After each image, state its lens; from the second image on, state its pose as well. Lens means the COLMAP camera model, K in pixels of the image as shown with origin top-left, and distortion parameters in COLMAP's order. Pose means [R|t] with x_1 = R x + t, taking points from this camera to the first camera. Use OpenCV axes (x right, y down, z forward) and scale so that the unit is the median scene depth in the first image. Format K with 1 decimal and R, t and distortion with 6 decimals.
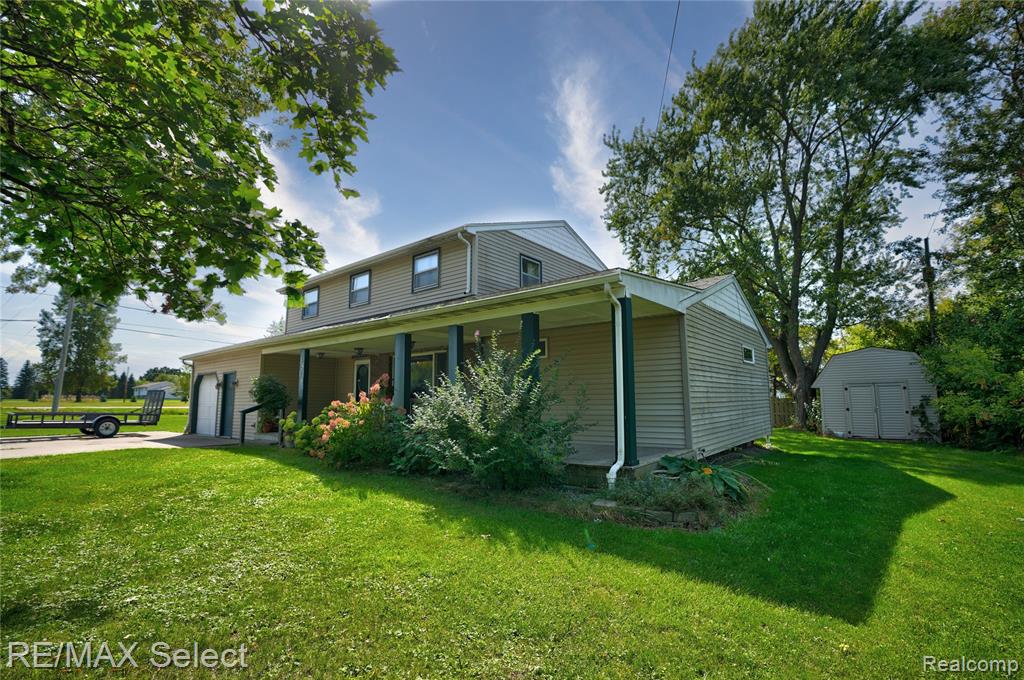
lens RADIAL K [[460.9, 0, 512.0], [0, 460.9, 340.0], [0, 0, 1]] dist [-0.012298, 0.000354]
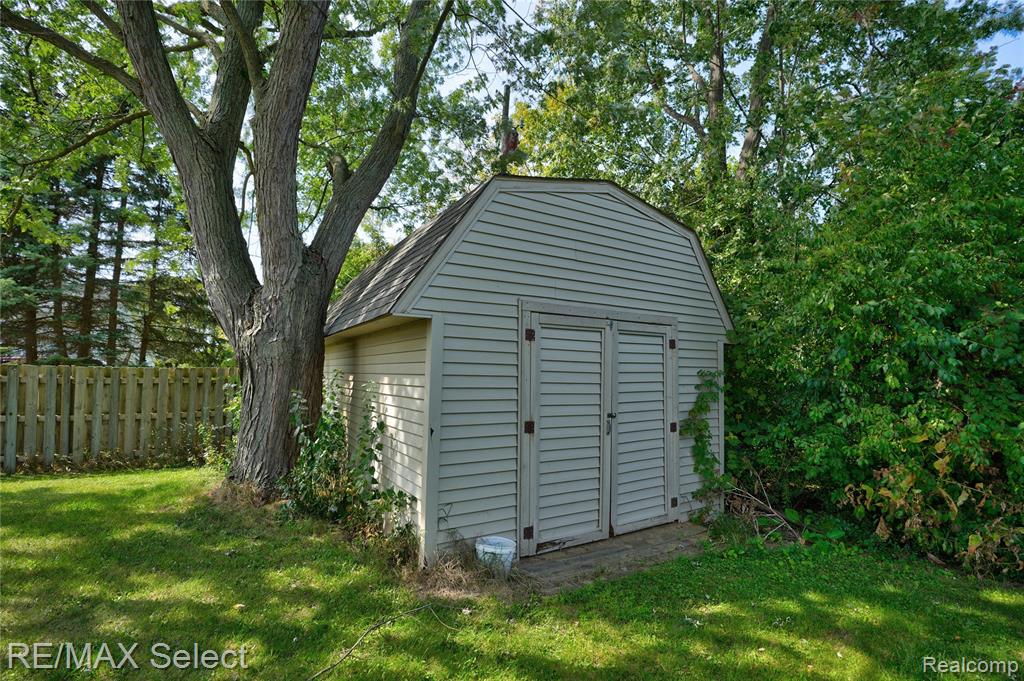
lens RADIAL K [[470.2, 0, 512.0], [0, 470.2, 340.5], [0, 0, 1]] dist [-0.000972, -0.000021]
pose [[0.331522, 0.074806, 0.940477, 0.517769], [-0.134197, 0.990455, -0.031476, 0.119623], [-0.933855, -0.115774, 0.338396, 0.943764]]
